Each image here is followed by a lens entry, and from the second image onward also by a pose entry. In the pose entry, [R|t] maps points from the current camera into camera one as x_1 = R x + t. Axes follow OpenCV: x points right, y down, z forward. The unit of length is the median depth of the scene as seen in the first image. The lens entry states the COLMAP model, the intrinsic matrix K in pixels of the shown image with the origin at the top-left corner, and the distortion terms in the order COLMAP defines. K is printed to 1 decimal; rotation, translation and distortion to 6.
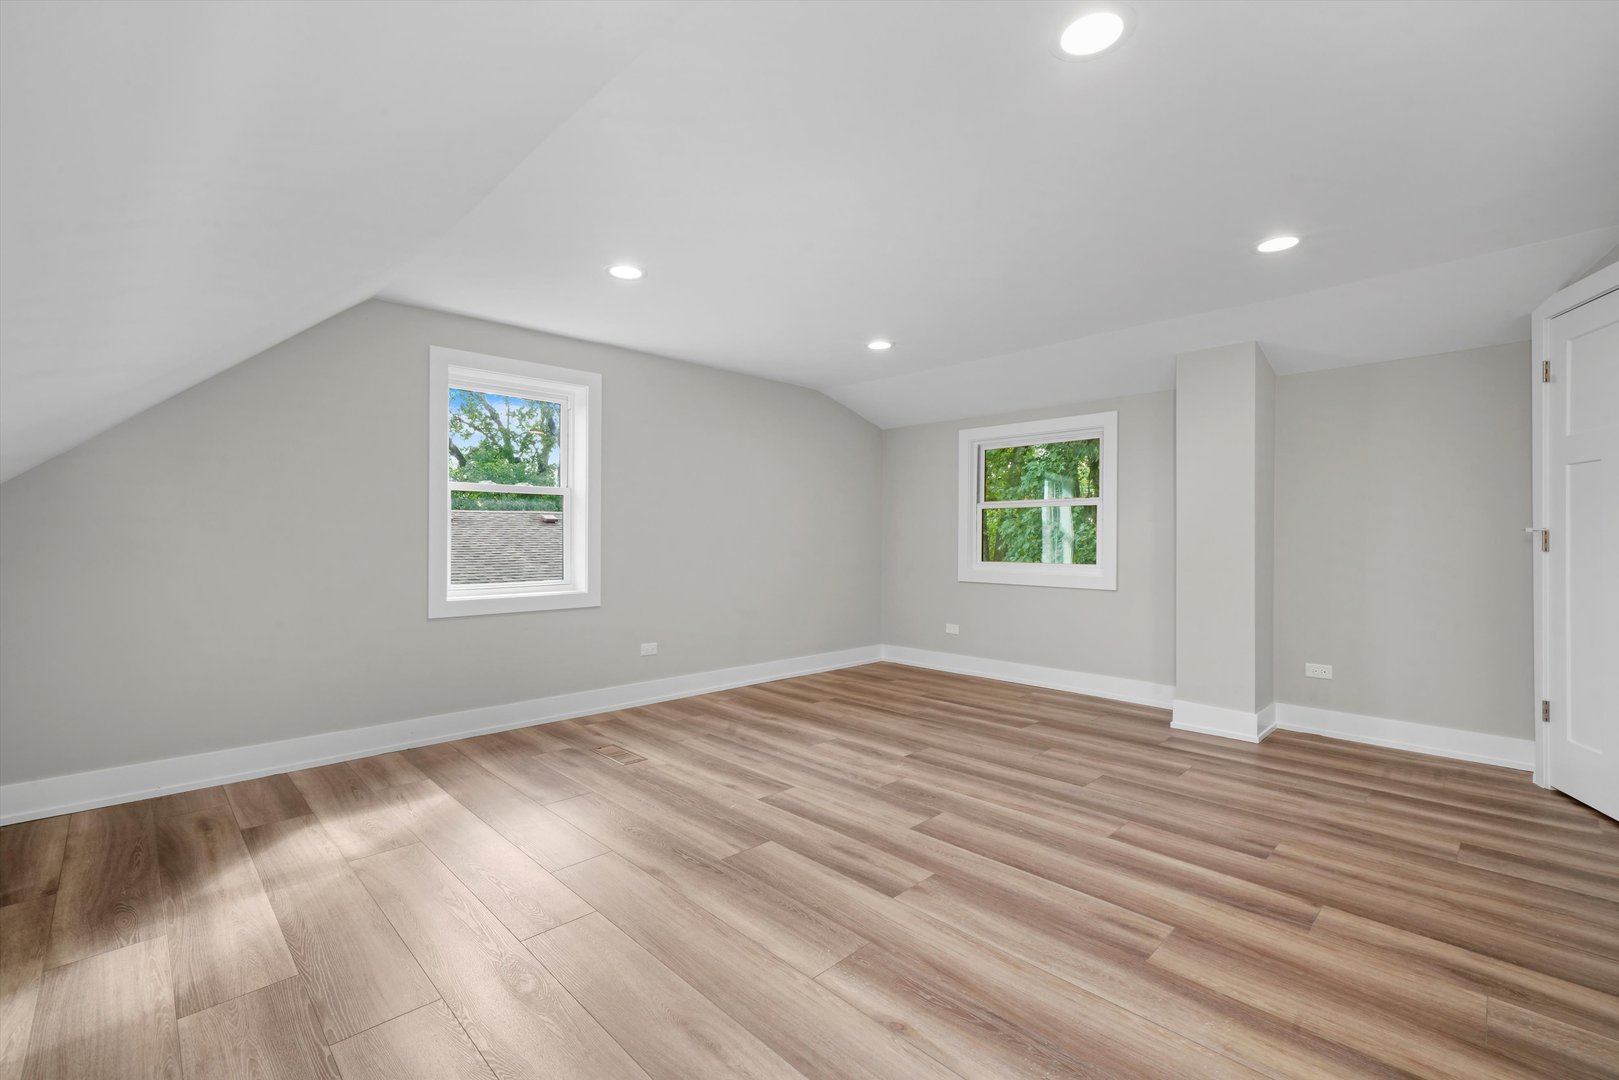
lens RADIAL K [[683.8, 0, 800.9], [0, 683.8, 548.1], [0, 0, 1]] dist [0.001500, 0.000761]
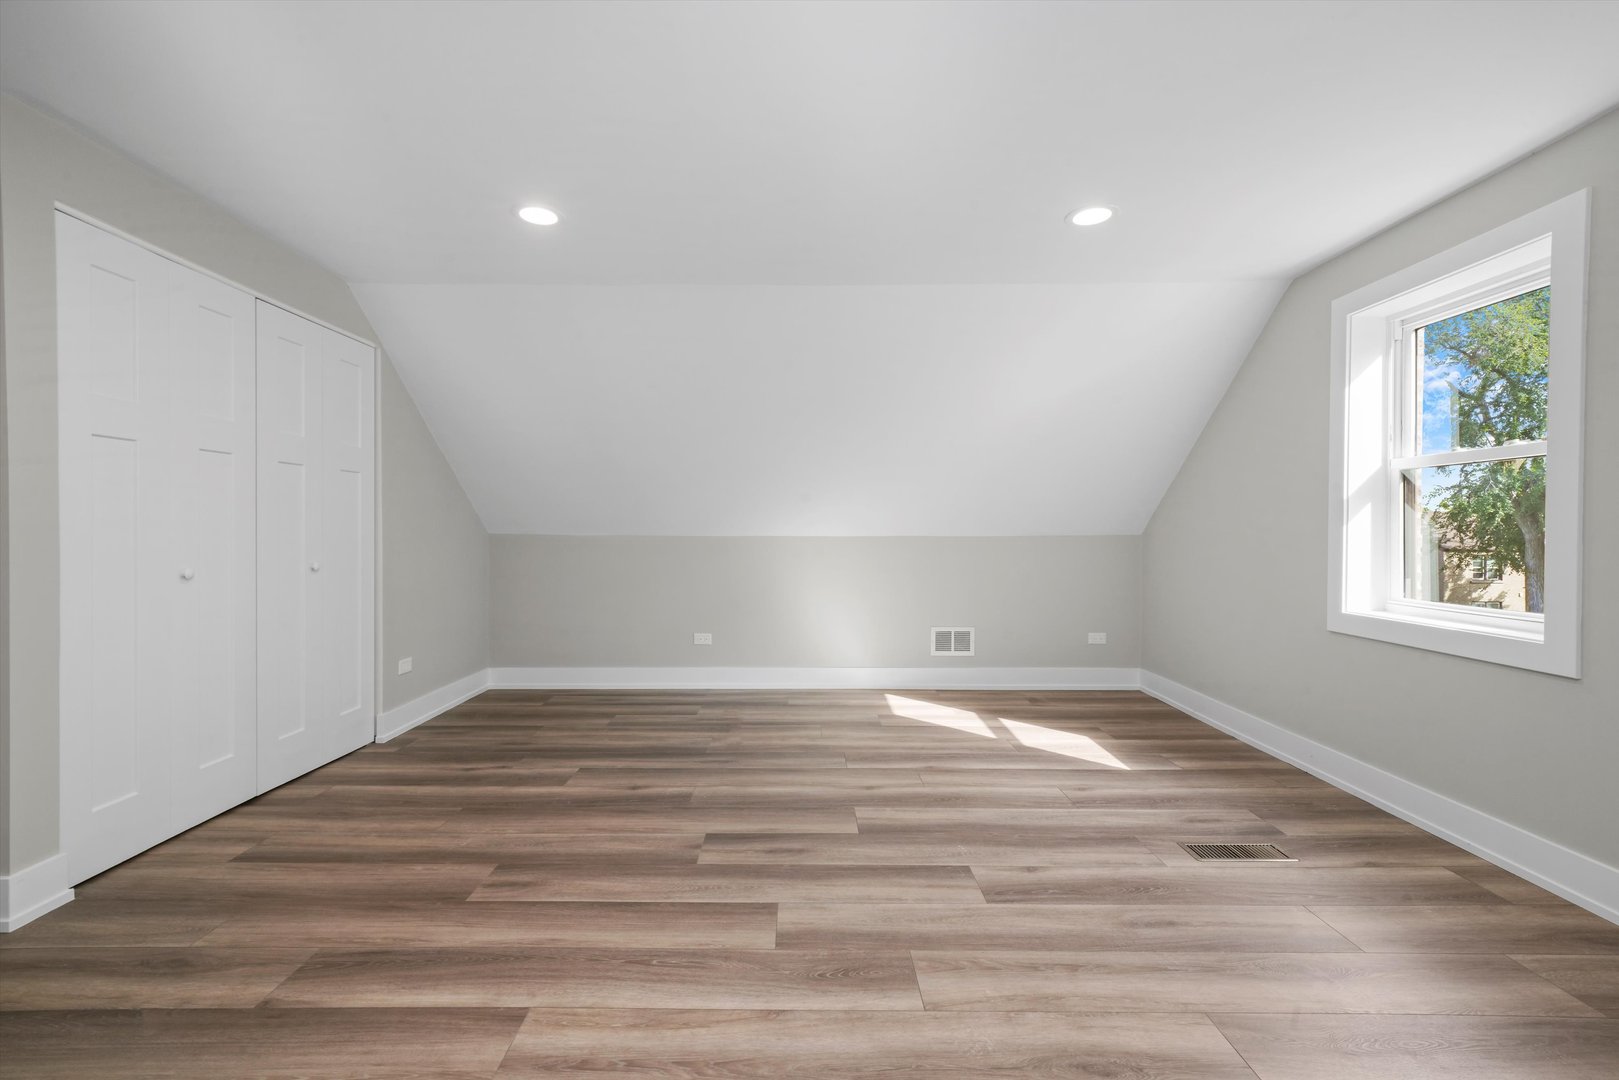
lens RADIAL K [[683.8, 0, 800.9], [0, 683.8, 548.1], [0, 0, 1]] dist [0.001500, 0.000761]
pose [[-0.692165, 0.016270, -0.721556, 0.660011], [-0.015474, 0.999182, 0.037374, -0.023813], [0.721574, 0.037034, -0.691347, 1.459740]]
